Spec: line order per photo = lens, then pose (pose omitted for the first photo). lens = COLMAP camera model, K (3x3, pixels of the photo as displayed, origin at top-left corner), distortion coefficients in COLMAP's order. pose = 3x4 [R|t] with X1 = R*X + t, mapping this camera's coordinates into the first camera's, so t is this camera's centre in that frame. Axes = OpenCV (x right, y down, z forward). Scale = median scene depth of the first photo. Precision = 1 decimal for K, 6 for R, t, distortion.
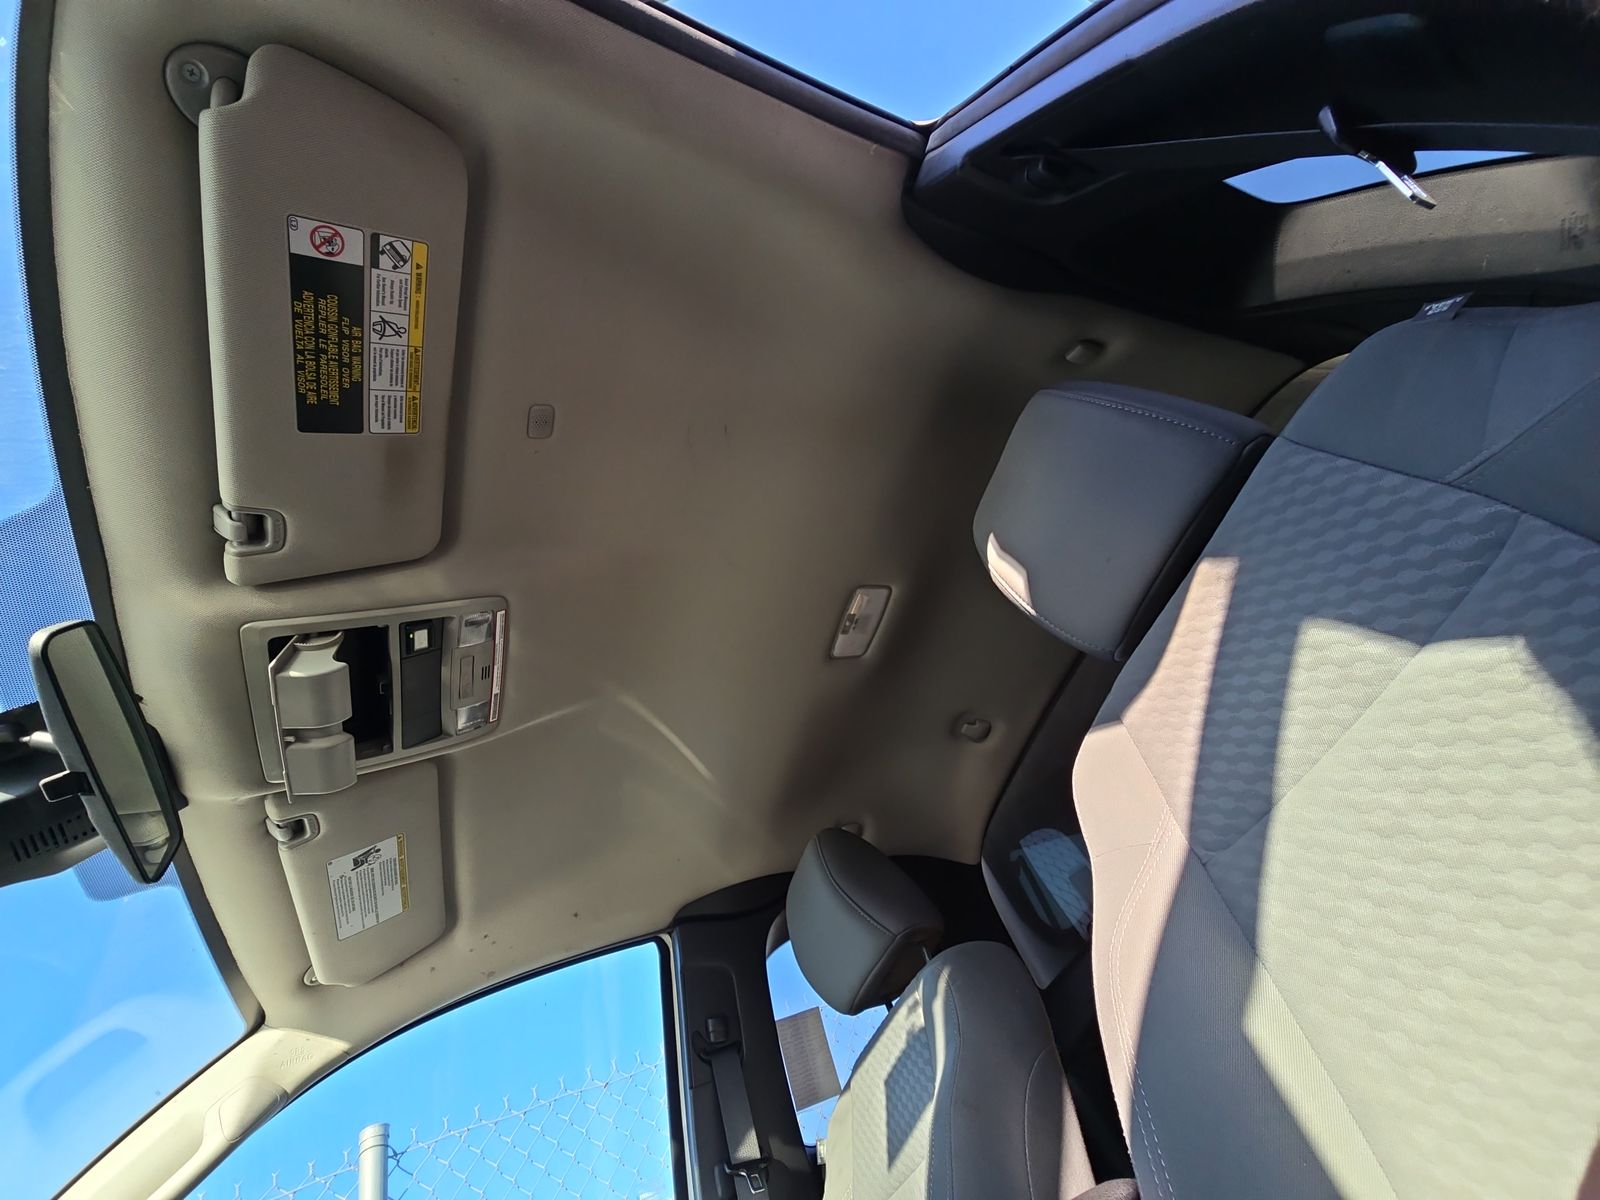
lens RADIAL K [[690.2, 0, 800.0], [0, 690.2, 600.0], [0, 0, 1]] dist [-0.000879, -0.000415]
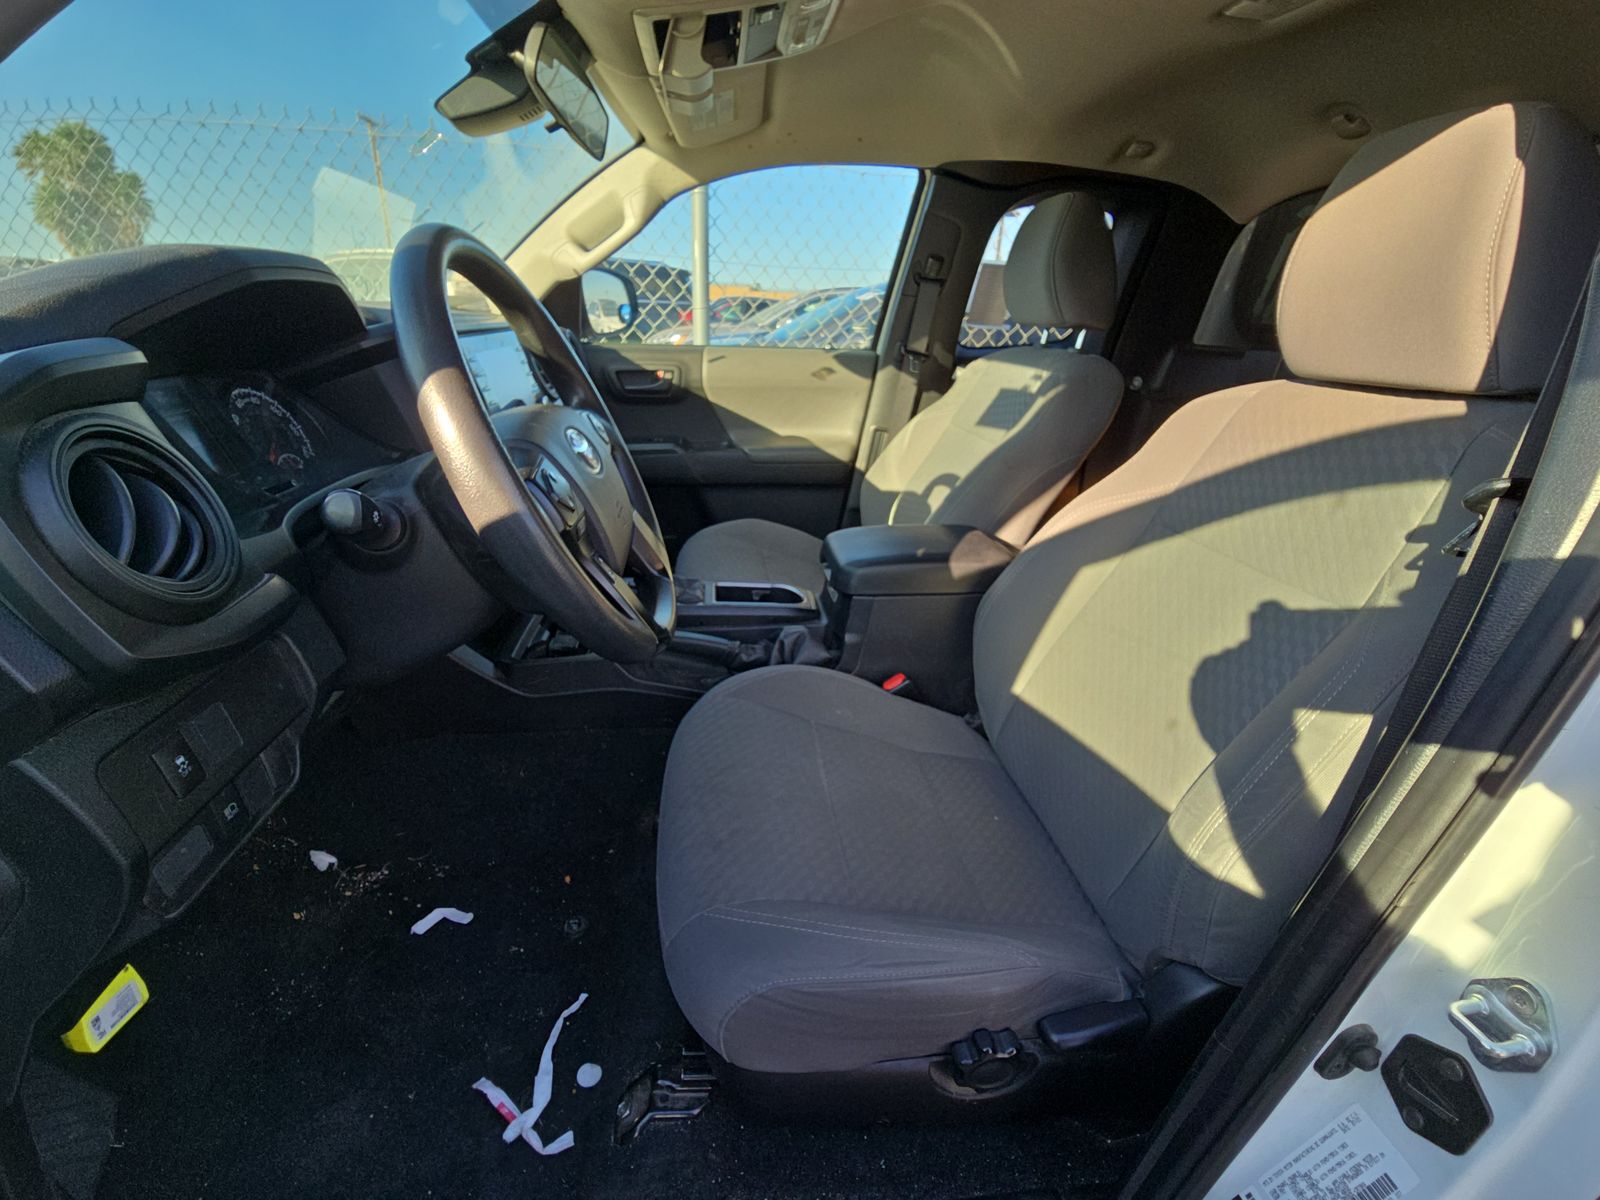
lens RADIAL K [[690.2, 0, 800.0], [0, 690.2, 600.0], [0, 0, 1]] dist [-0.000879, -0.000415]
pose [[0.857833, 0.513522, 0.020442, -0.049037], [-0.154855, 0.220348, 0.963051, -0.600074], [0.490043, -0.829302, 0.268543, -0.005830]]
